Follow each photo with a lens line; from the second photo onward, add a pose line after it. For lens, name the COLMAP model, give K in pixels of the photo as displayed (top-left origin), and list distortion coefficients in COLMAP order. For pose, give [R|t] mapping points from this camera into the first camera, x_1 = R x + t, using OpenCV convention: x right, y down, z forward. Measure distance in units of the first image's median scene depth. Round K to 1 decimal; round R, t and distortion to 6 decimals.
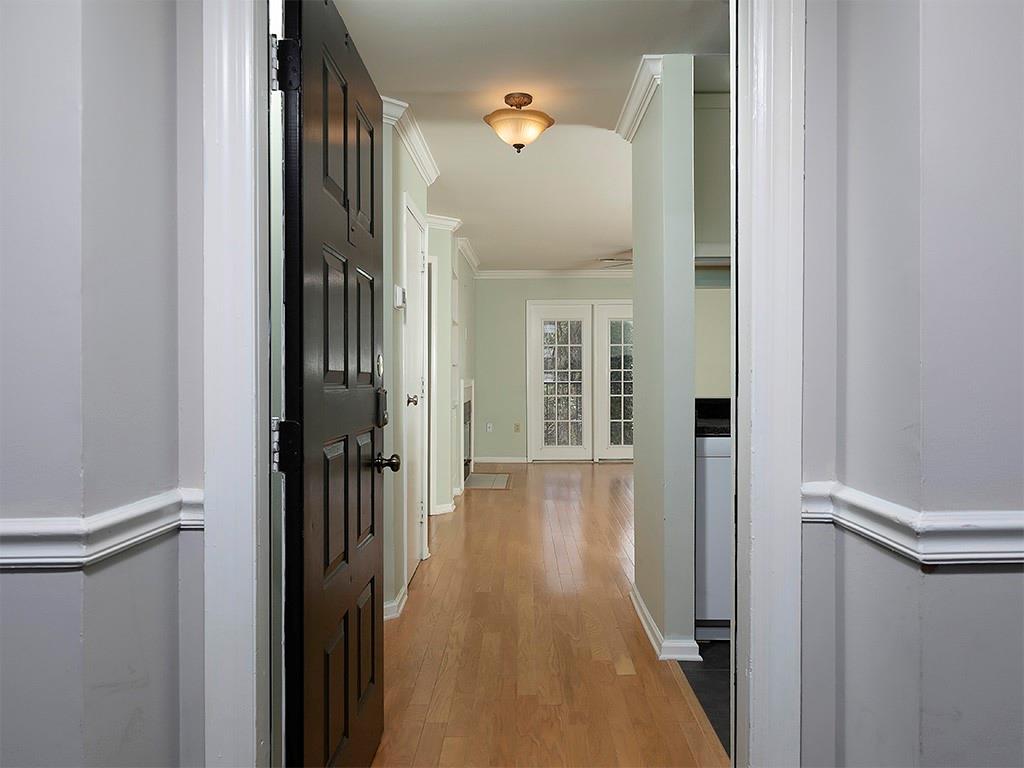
lens RADIAL K [[801.8, 0, 512.0], [0, 801.8, 384.0], [0, 0, 1]] dist [0.010889, 0.000442]
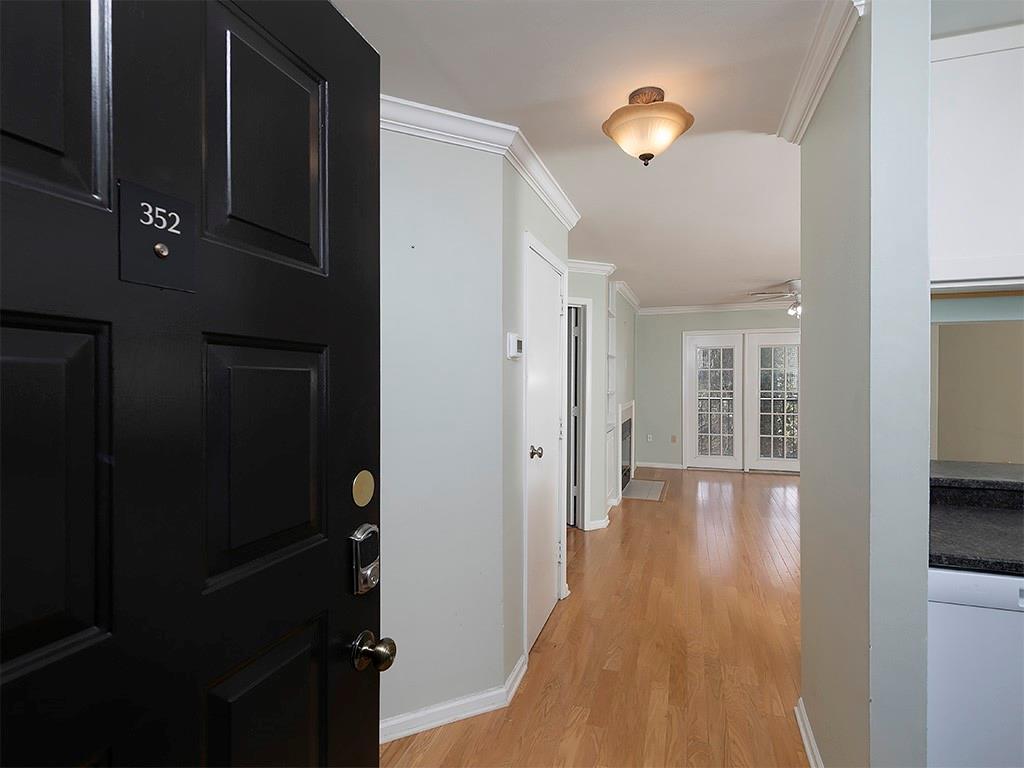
lens RADIAL K [[520.9, 0, 504.5], [0, 520.9, 387.6], [0, 0, 1]] dist [0.005238, 0.000373]
pose [[0.946898, 0.002965, -0.321519, 0.022085], [-0.000201, 0.999963, 0.008629, -0.036472], [0.321533, -0.008106, 0.946864, 0.239305]]
